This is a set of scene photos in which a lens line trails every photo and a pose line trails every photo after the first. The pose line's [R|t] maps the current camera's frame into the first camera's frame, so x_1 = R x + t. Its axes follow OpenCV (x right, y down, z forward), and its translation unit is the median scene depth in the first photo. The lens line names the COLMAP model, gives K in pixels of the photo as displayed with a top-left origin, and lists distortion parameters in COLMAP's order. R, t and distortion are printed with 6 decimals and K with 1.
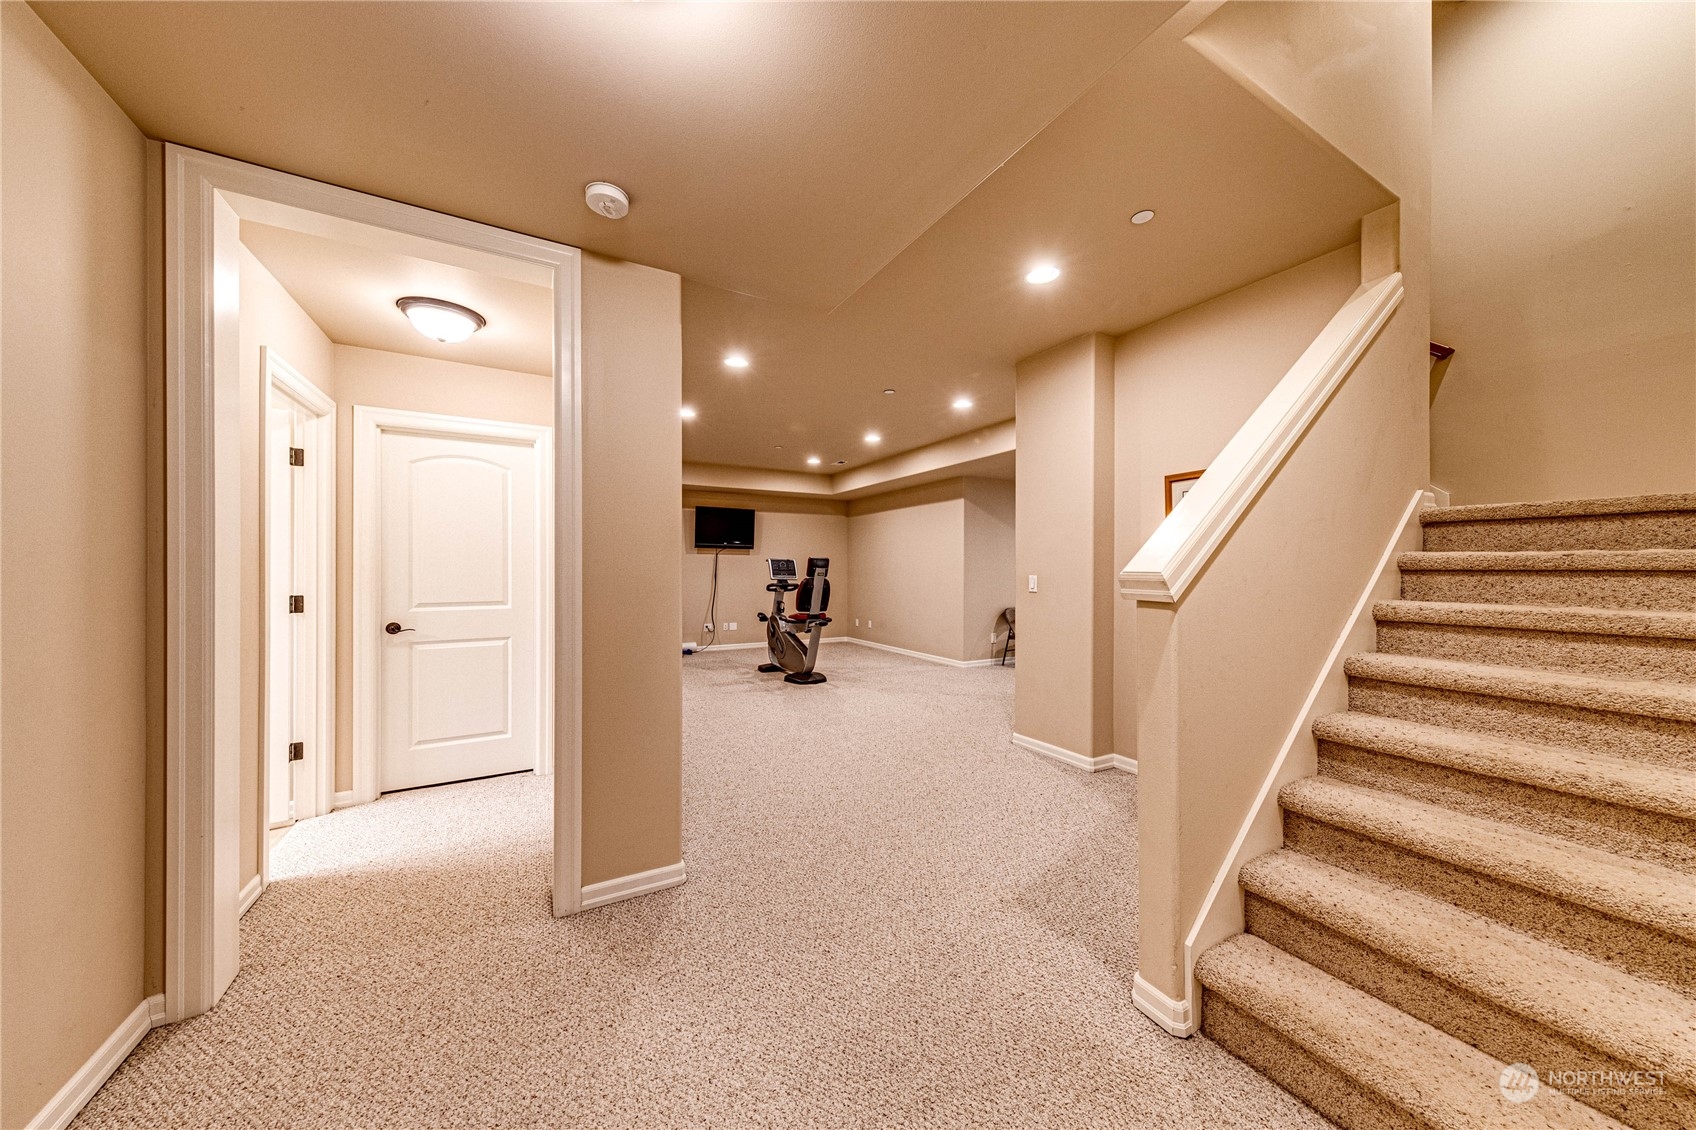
lens RADIAL K [[540.8, 0, 839.6], [0, 540.8, 568.8], [0, 0, 1]] dist [0.006561, -0.000352]
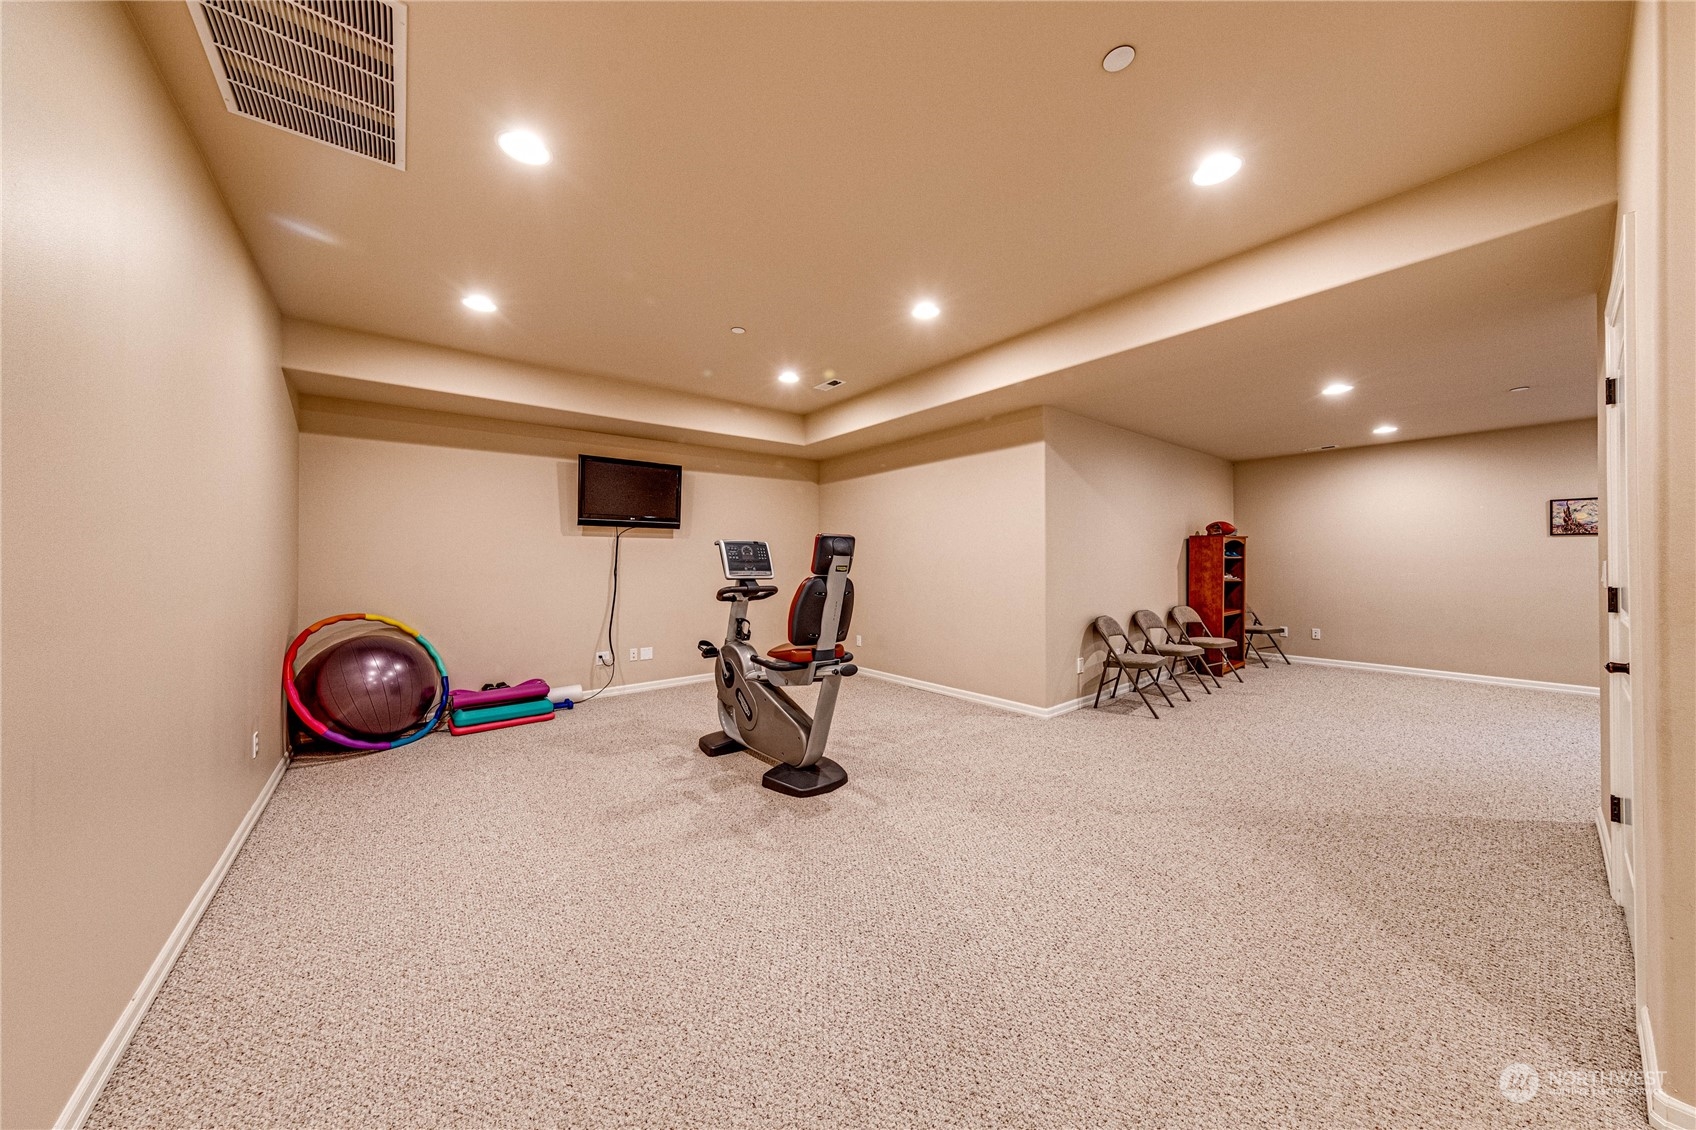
lens RADIAL K [[540.8, 0, 853.4], [0, 540.8, 553.4], [0, 0, 1]] dist [0.006561, -0.000352]
pose [[0.983209, -0.007424, 0.182333, -0.098221], [0.009289, 0.999913, -0.009374, 0.000423], [-0.182248, 0.010911, 0.983192, 0.447044]]
